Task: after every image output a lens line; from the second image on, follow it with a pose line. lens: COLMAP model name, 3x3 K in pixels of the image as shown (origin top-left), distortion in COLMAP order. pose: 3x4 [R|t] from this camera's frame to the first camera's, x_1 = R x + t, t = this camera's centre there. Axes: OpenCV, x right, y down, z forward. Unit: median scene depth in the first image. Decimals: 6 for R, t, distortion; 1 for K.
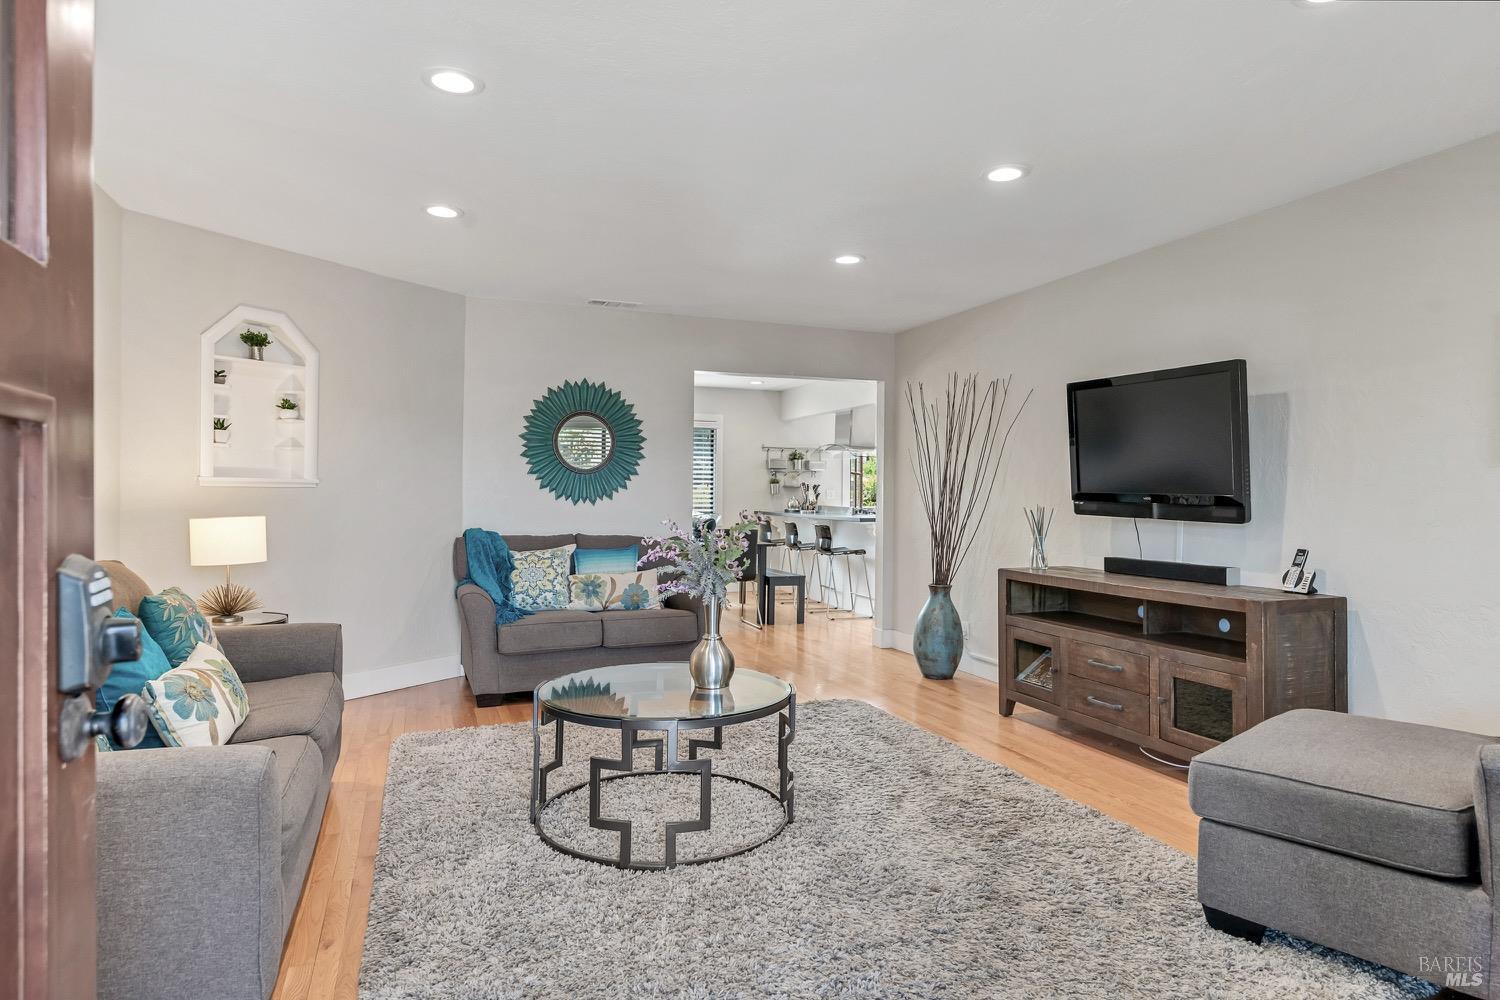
lens RADIAL K [[811.2, 0, 754.8], [0, 811.2, 500.8], [0, 0, 1]] dist [-0.001342, -0.000013]
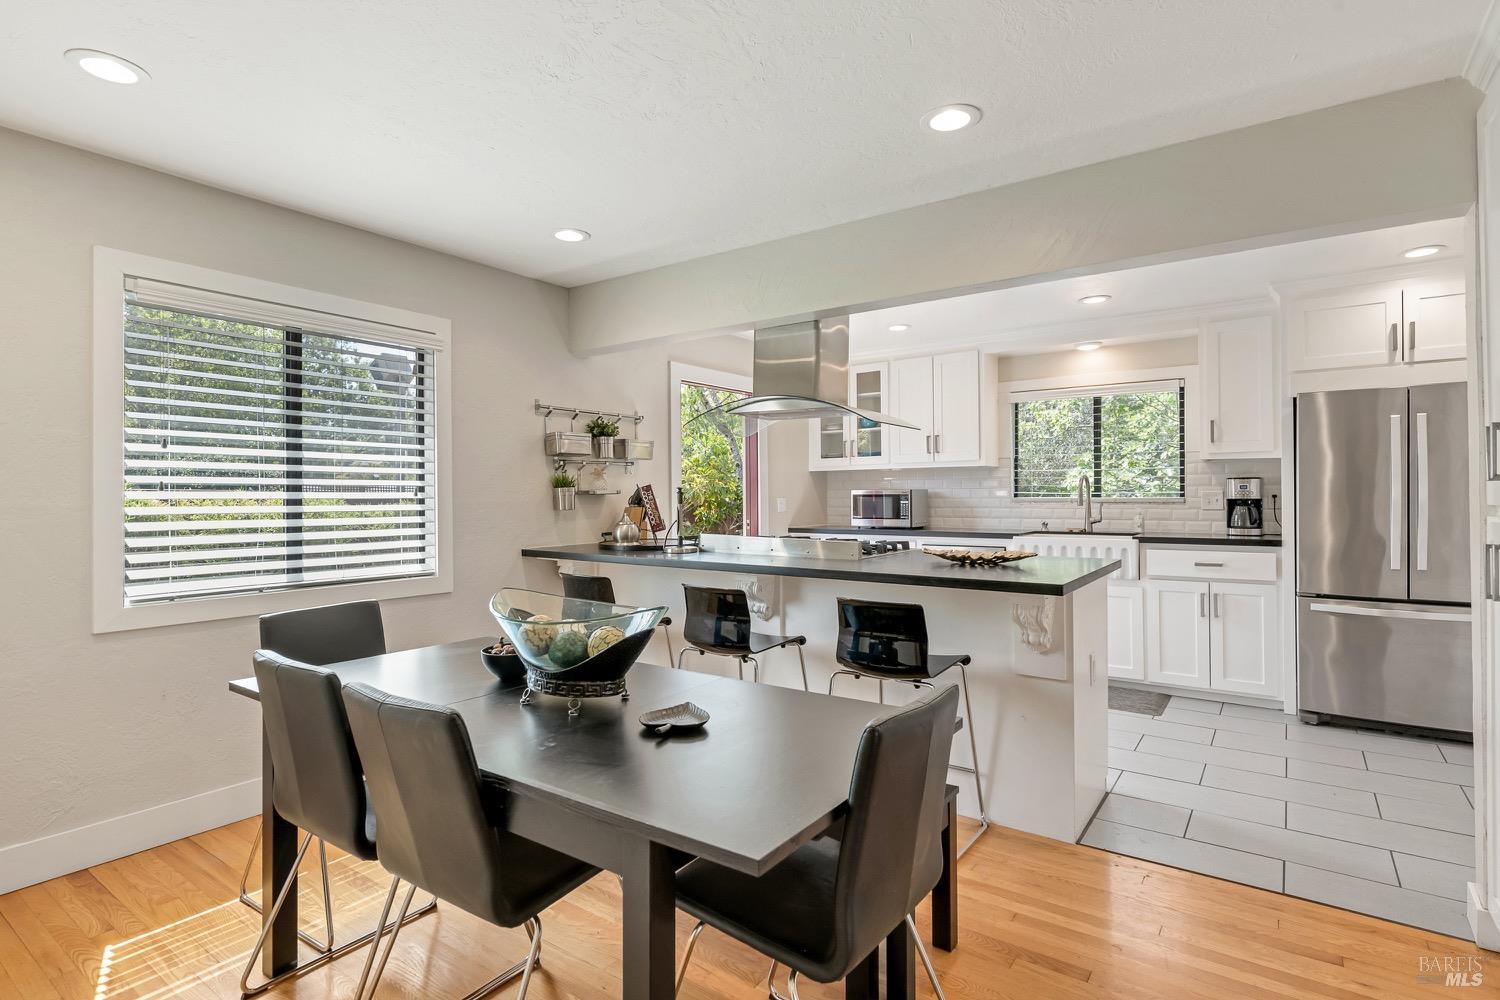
lens RADIAL K [[739.3, 0, 750.5], [0, 739.3, 491.8], [0, 0, 1]] dist [0.001535, -0.000723]
pose [[0.830036, -0.008365, 0.557648, -0.119119], [0.016625, 0.999814, -0.009749, -0.012784], [-0.557462, 0.017363, 0.830021, 0.596337]]
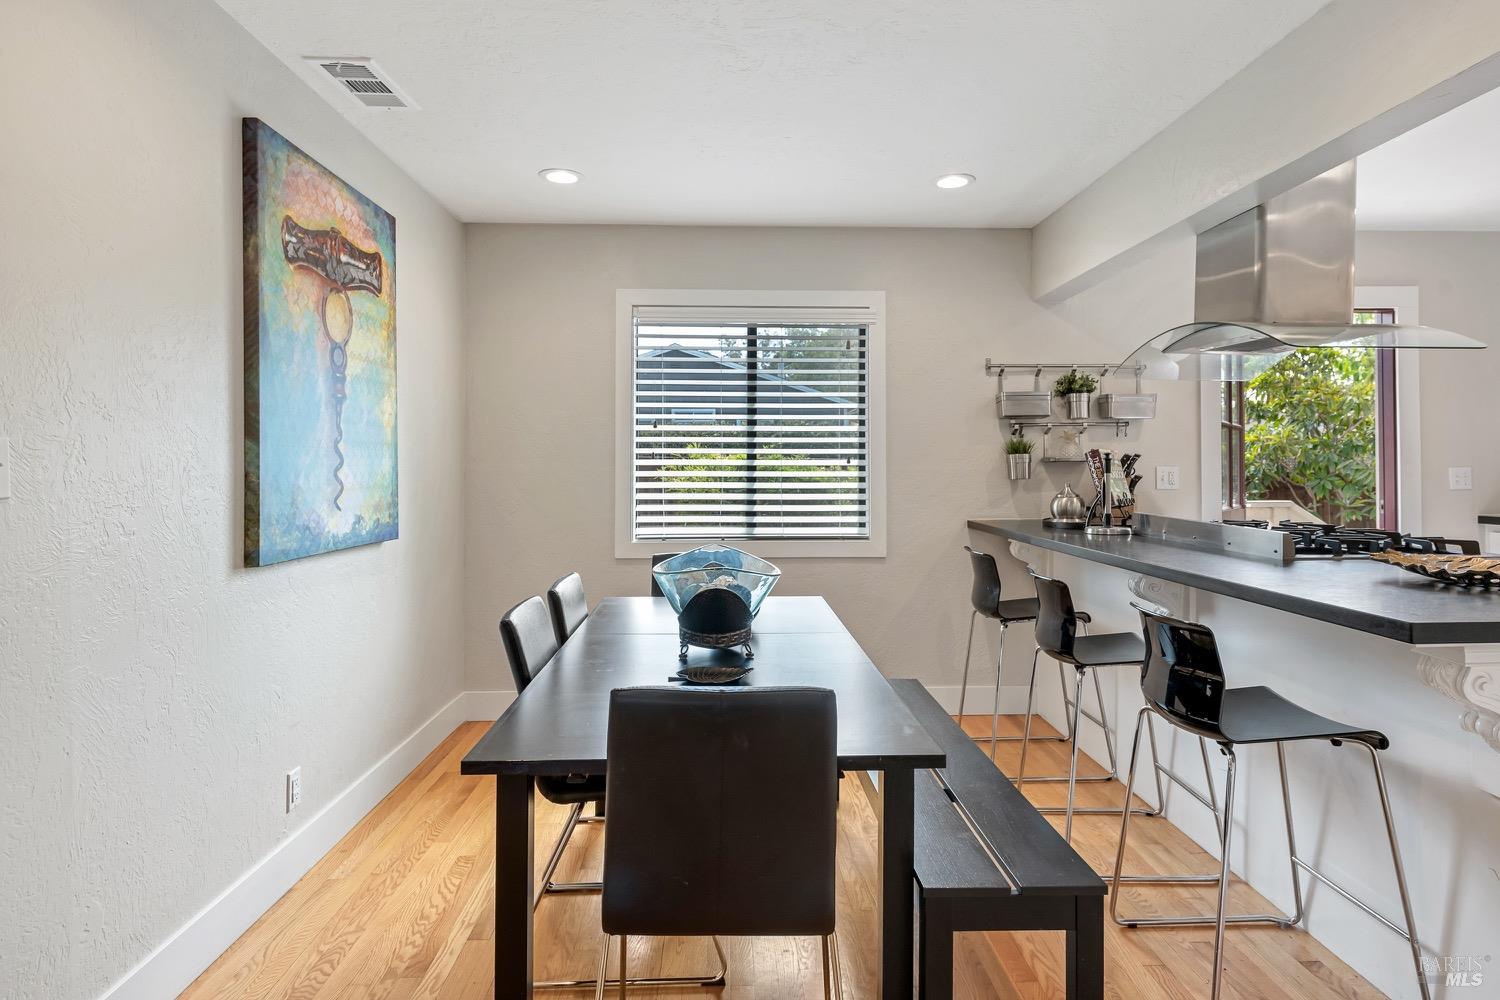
lens RADIAL K [[840.3, 0, 769.5], [0, 840.3, 466.1], [0, 0, 1]] dist [0.027135, -0.008267]
pose [[0.951665, -0.009772, -0.306984, 0.035203], [0.005590, 0.999879, -0.014498, -0.009535], [0.307088, 0.012081, 0.951604, 0.559069]]
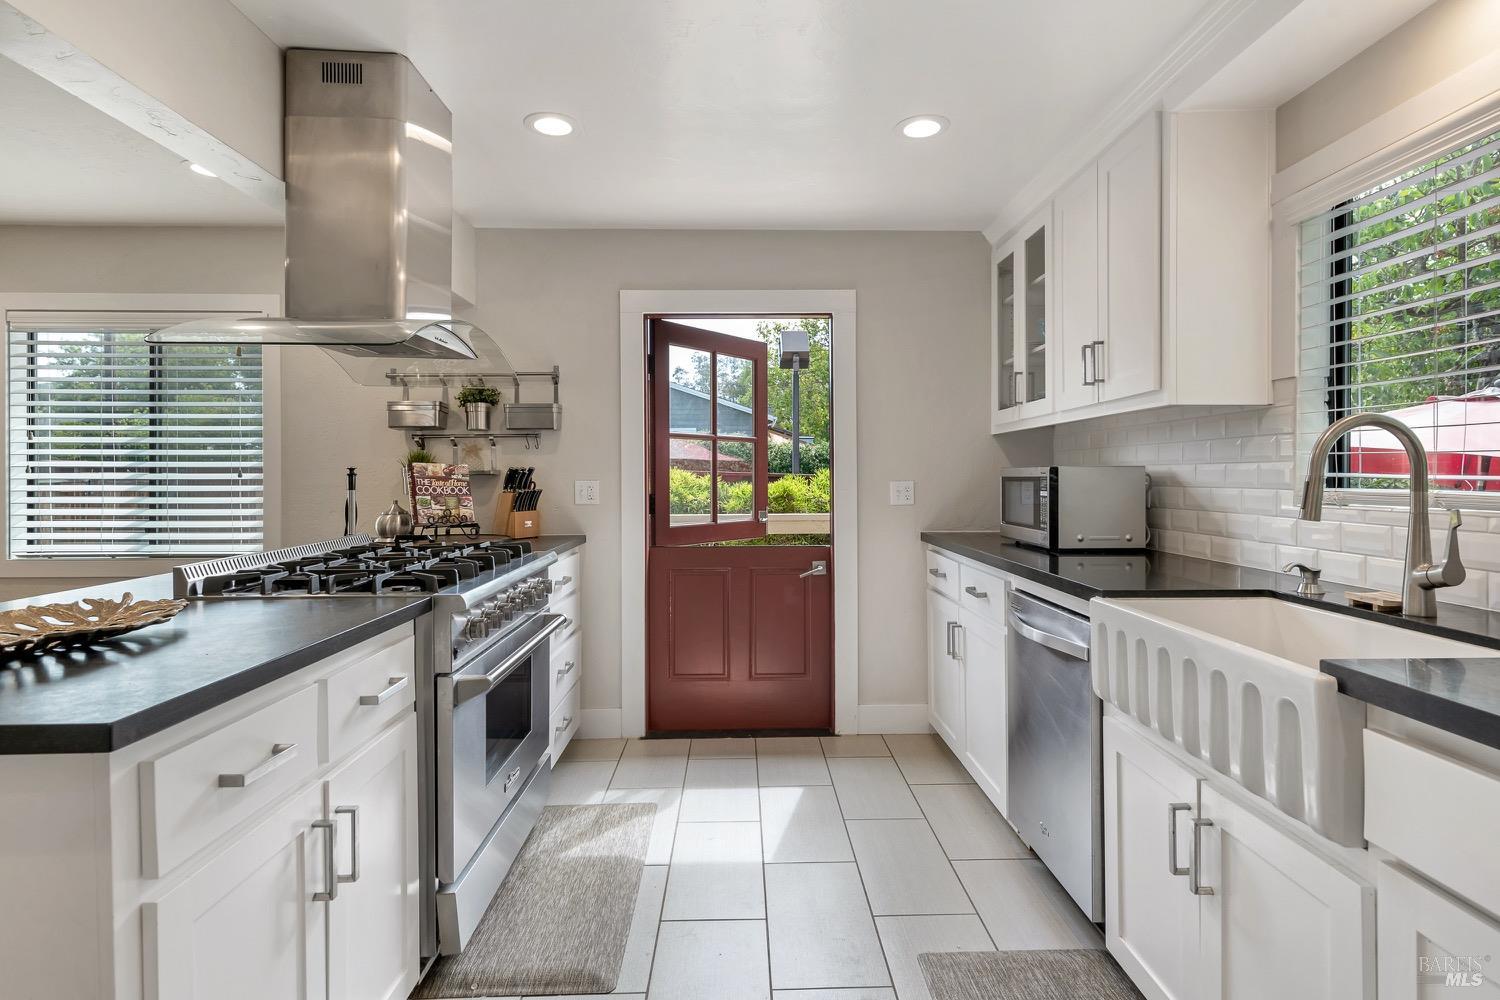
lens RADIAL K [[778.1, 0, 748.6], [0, 778.1, 473.0], [0, 0, 1]] dist [0.004998, -0.003501]
pose [[0.941394, -0.009571, -0.337173, 0.294320], [0.004601, 0.999869, -0.015537, -0.012030], [0.337277, 0.013075, 0.941315, 0.705091]]
